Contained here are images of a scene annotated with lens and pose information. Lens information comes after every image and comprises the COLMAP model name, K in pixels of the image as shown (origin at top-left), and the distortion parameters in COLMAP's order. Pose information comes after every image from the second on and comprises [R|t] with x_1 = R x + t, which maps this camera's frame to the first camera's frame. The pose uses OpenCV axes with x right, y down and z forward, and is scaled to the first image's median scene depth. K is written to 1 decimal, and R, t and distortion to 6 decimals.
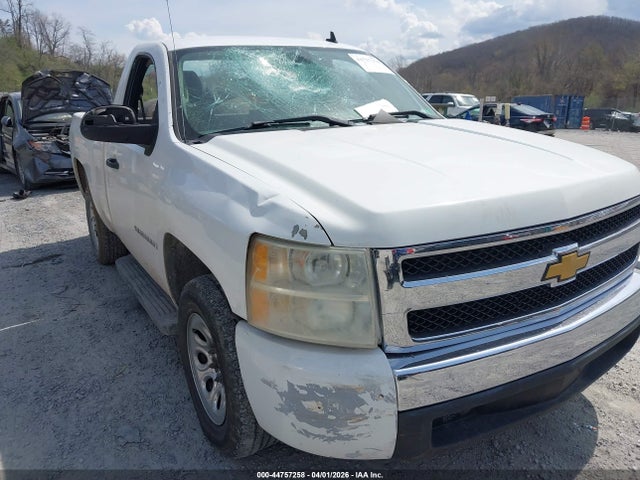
lens RADIAL K [[538.3, 0, 320.0], [0, 538.3, 240.0], [0, 0, 1]] dist [-0.001058, -0.001196]
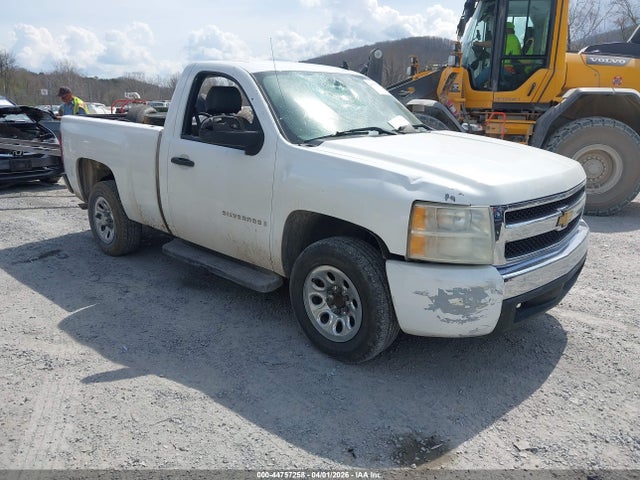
lens RADIAL K [[538.3, 0, 320.0], [0, 538.3, 240.0], [0, 0, 1]] dist [-0.001058, -0.001196]
pose [[0.963298, -0.036377, 0.265956, -0.825463], [0.038852, 0.999237, -0.004047, 0.101438], [-0.265606, 0.014231, 0.963977, -0.492106]]
